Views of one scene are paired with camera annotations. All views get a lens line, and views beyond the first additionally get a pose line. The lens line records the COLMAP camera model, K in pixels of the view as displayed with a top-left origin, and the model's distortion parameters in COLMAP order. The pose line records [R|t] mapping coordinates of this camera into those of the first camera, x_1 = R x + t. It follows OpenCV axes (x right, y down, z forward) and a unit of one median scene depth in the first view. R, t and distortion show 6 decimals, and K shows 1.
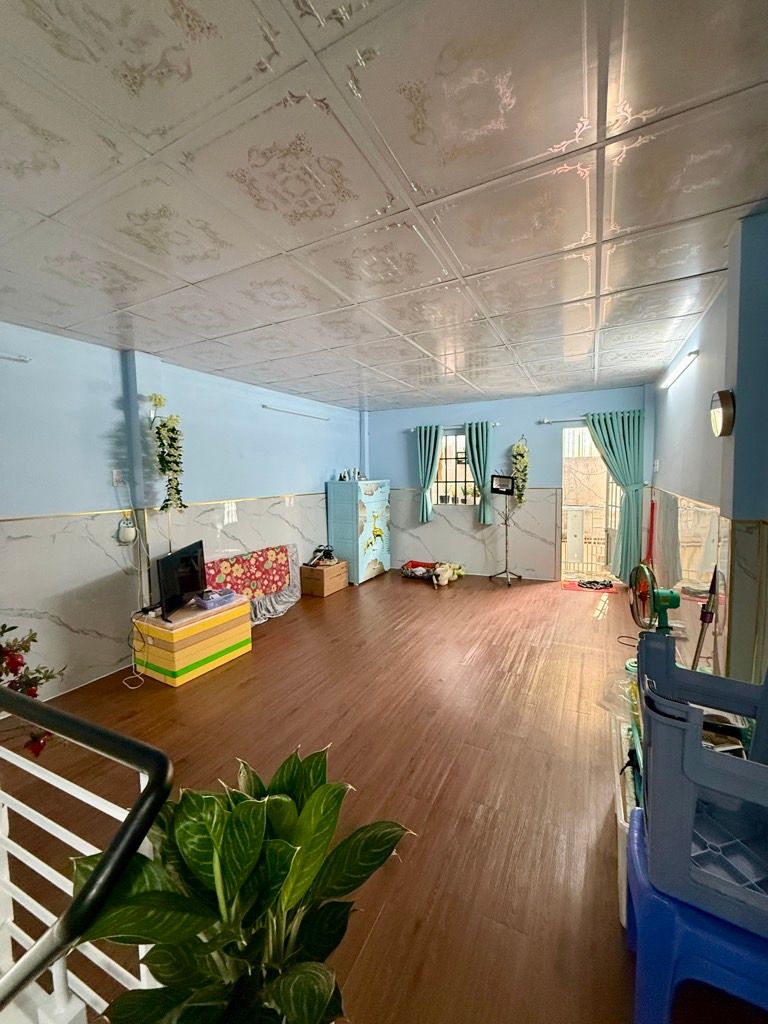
lens RADIAL K [[405.9, 0, 384.6], [0, 405.9, 509.3], [0, 0, 1]] dist [0.000548, -0.000144]
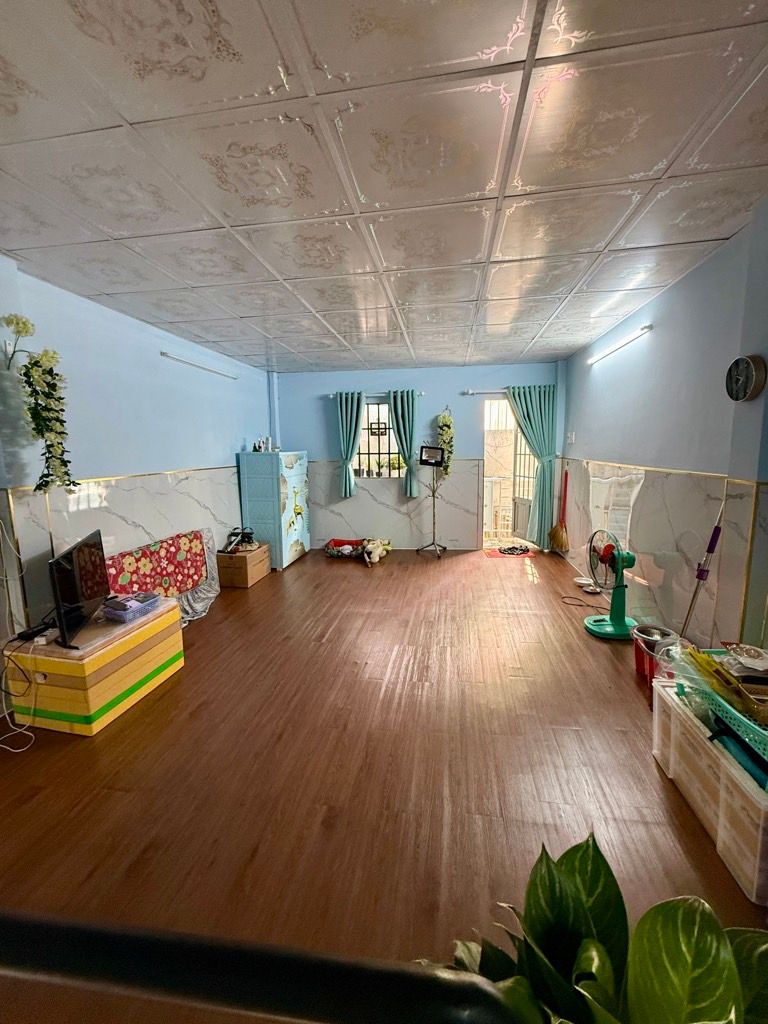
lens RADIAL K [[405.9, 0, 384.6], [0, 405.9, 509.3], [0, 0, 1]] dist [0.000548, -0.000144]
pose [[0.950912, -0.040726, 0.306769, -0.140530], [0.022141, 0.997716, 0.063822, 0.002754], [-0.308668, -0.053897, 0.949642, 0.112494]]
